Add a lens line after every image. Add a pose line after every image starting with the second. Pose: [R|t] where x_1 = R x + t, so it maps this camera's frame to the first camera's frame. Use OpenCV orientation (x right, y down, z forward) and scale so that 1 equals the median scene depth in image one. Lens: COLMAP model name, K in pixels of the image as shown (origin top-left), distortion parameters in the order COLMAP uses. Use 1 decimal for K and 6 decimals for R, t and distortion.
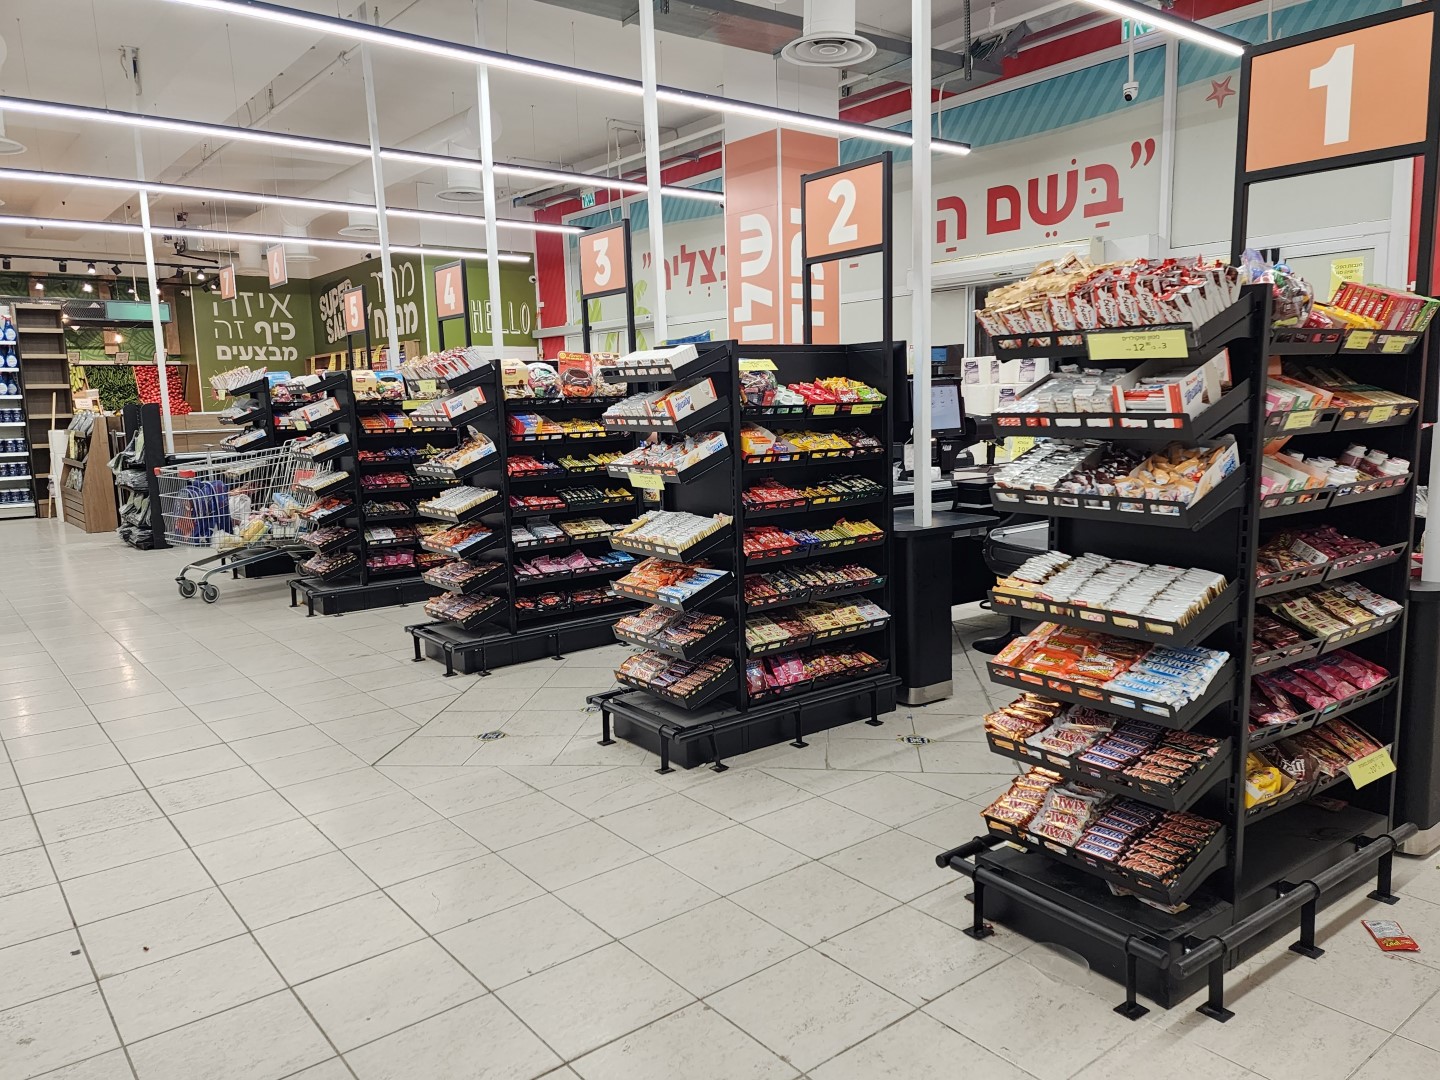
lens RADIAL K [[1049.4, 0, 718.5], [0, 1049.4, 536.4], [0, 0, 1]] dist [0.004951, -0.002102]
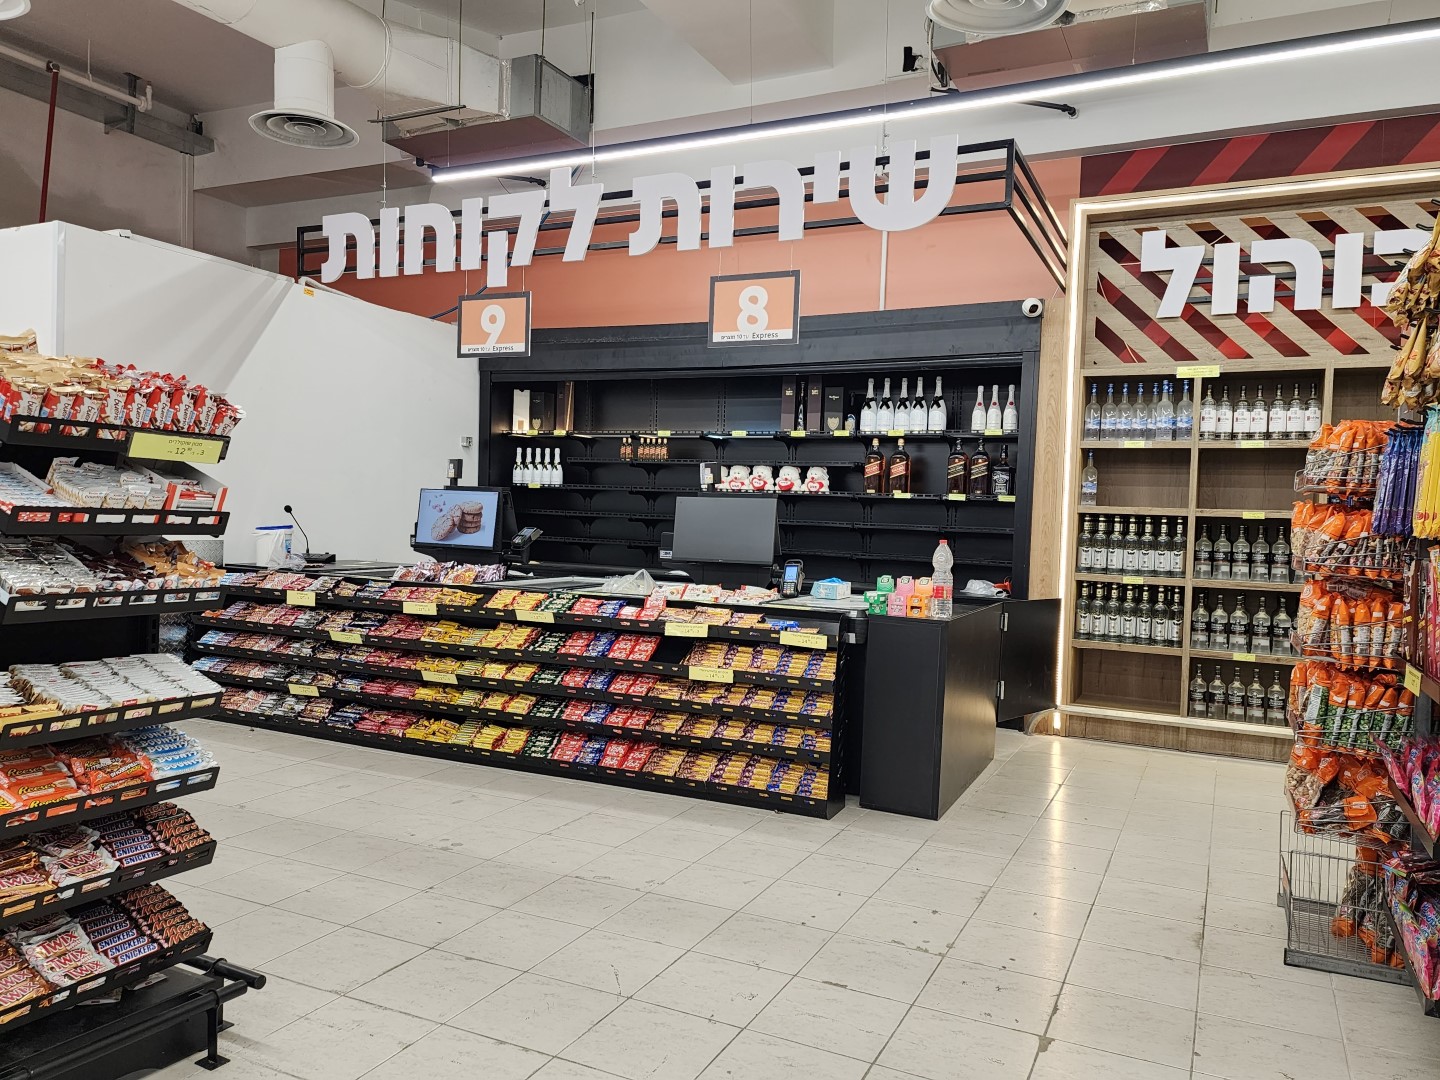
lens RADIAL K [[1049.4, 0, 718.5], [0, 1049.4, 536.4], [0, 0, 1]] dist [0.004951, -0.002102]
pose [[-0.430354, -0.014275, 0.902547, -0.809597], [0.089090, 0.994321, 0.058206, -0.102860], [-0.898253, 0.105457, -0.426639, 0.949658]]
